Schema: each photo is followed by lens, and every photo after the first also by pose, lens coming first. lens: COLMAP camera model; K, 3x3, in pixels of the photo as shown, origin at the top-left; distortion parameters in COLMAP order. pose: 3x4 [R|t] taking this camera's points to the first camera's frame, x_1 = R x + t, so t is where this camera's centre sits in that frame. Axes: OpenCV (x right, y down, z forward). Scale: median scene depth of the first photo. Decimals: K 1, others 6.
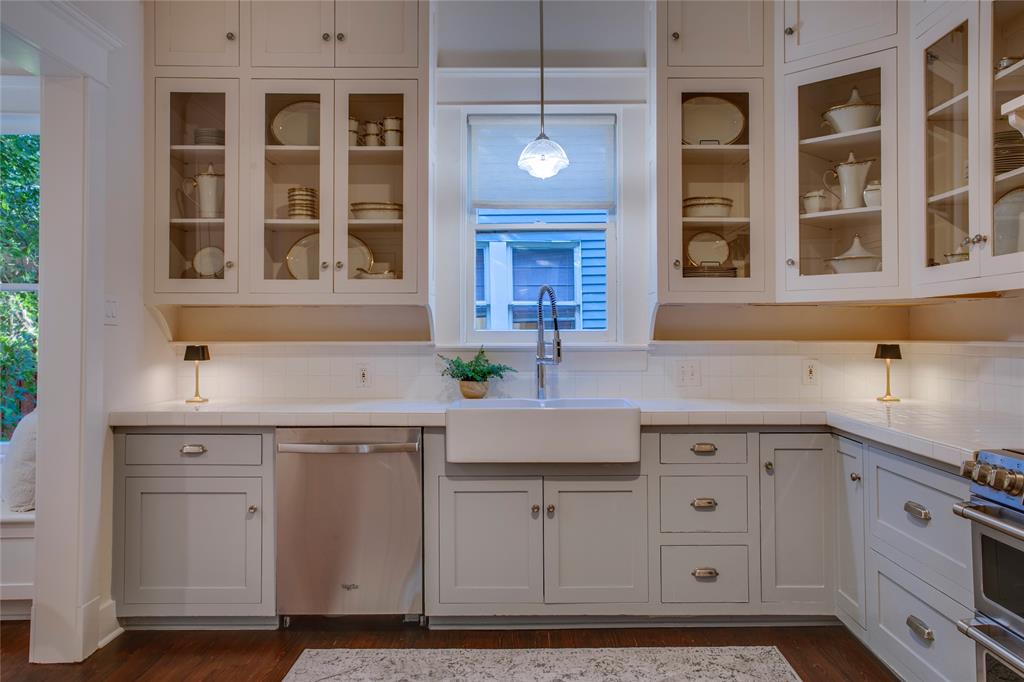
lens RADIAL K [[788.1, 0, 516.1], [0, 788.1, 321.3], [0, 0, 1]] dist [-0.001971, 0.001386]
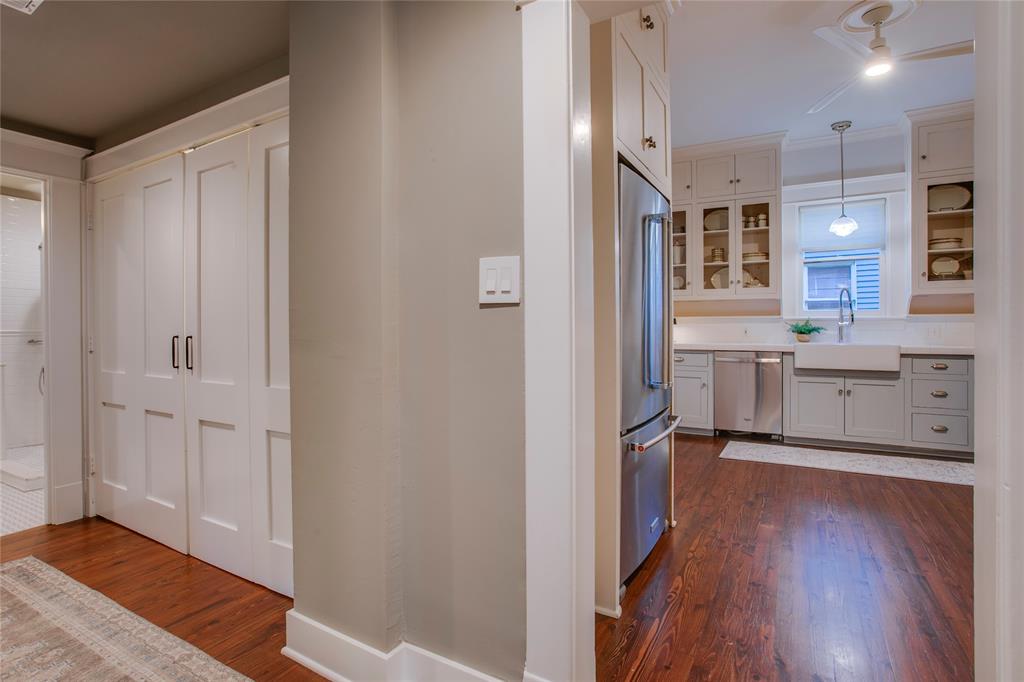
lens RADIAL K [[500.7, 0, 511.6], [0, 500.7, 327.9], [0, 0, 1]] dist [-0.058510, 0.031044]
pose [[0.868770, 0.002384, -0.495209, -0.084106], [0.008163, 0.999784, 0.019132, 0.028366], [0.495148, -0.020664, 0.868563, -0.551447]]
